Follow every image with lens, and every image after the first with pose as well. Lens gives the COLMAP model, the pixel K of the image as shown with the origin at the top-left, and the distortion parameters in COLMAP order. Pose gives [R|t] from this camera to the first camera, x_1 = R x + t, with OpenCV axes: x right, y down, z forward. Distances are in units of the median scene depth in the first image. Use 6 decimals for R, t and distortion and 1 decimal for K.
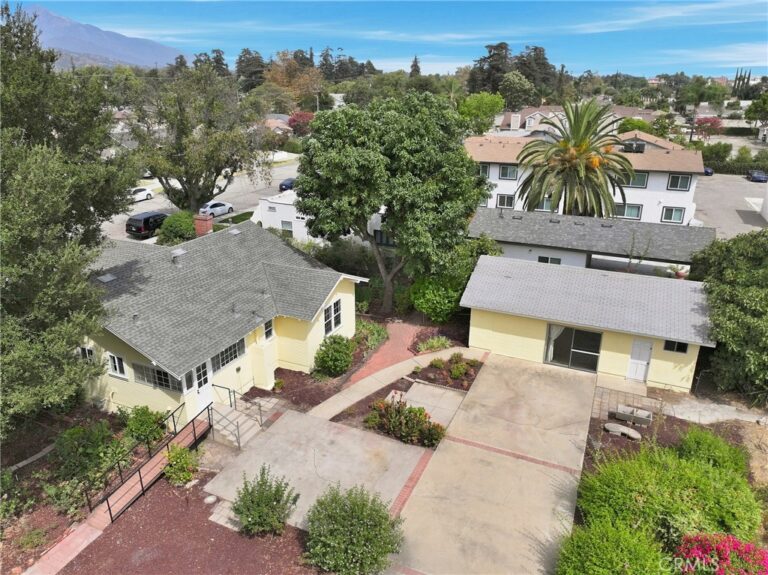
lens RADIAL K [[522.4, 0, 384.0], [0, 522.4, 287.5], [0, 0, 1]] dist [0.003818, 0.000956]
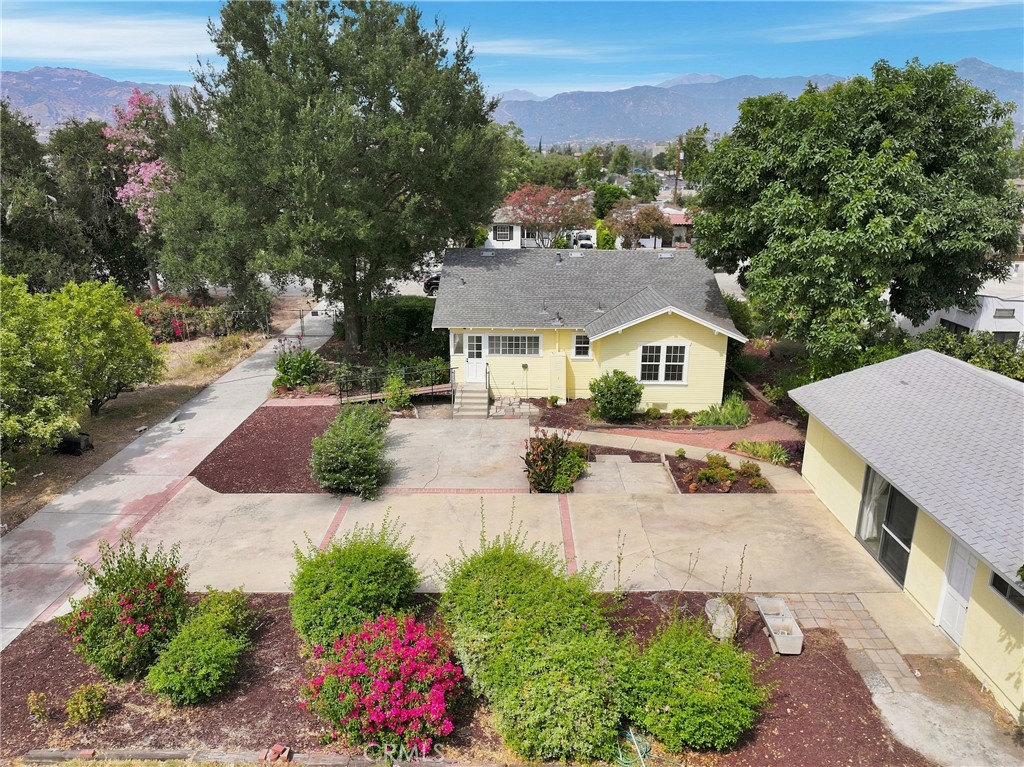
lens RADIAL K [[696.6, 0, 512.0], [0, 696.6, 383.5], [0, 0, 1]] dist [0.003818, 0.000956]
pose [[0.426085, 0.280053, -0.860246, 0.779320], [-0.328010, 0.934002, 0.141599, 0.012426], [0.843126, 0.221836, 0.489824, 0.344714]]
